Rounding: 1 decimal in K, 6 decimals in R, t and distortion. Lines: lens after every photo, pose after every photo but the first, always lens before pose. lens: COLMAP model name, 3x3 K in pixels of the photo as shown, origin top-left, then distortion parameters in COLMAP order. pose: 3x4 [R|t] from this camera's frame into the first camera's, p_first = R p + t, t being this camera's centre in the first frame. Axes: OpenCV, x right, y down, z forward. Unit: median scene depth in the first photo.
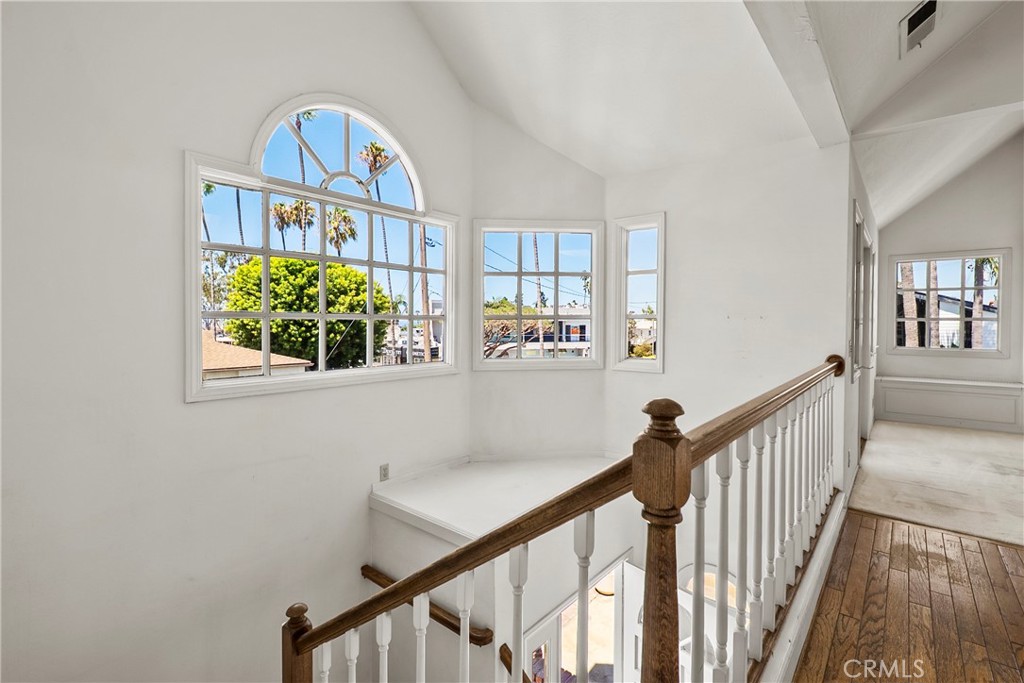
lens RADIAL K [[479.0, 0, 512.6], [0, 479.0, 334.7], [0, 0, 1]] dist [0.002382, -0.000510]
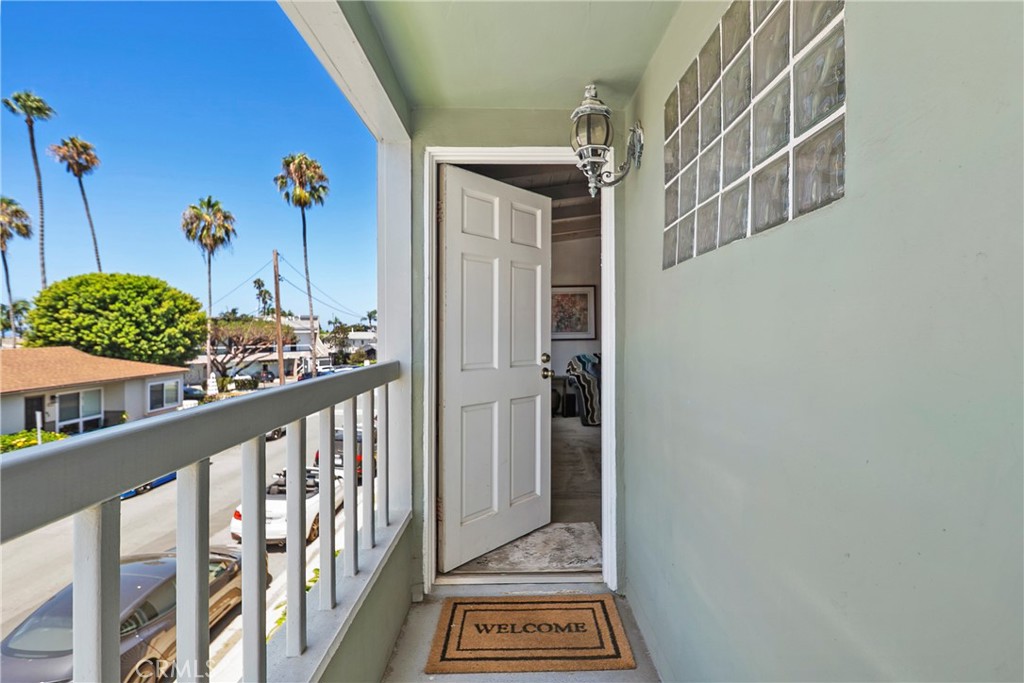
lens RADIAL K [[479.0, 0, 515.0], [0, 479.0, 339.1], [0, 0, 1]] dist [0.002382, -0.000510]
pose [[0.775299, -0.016383, 0.631382, -0.484421], [0.023370, 0.999723, -0.002757, 0.001208], [-0.631162, 0.016893, 0.775467, -0.453122]]
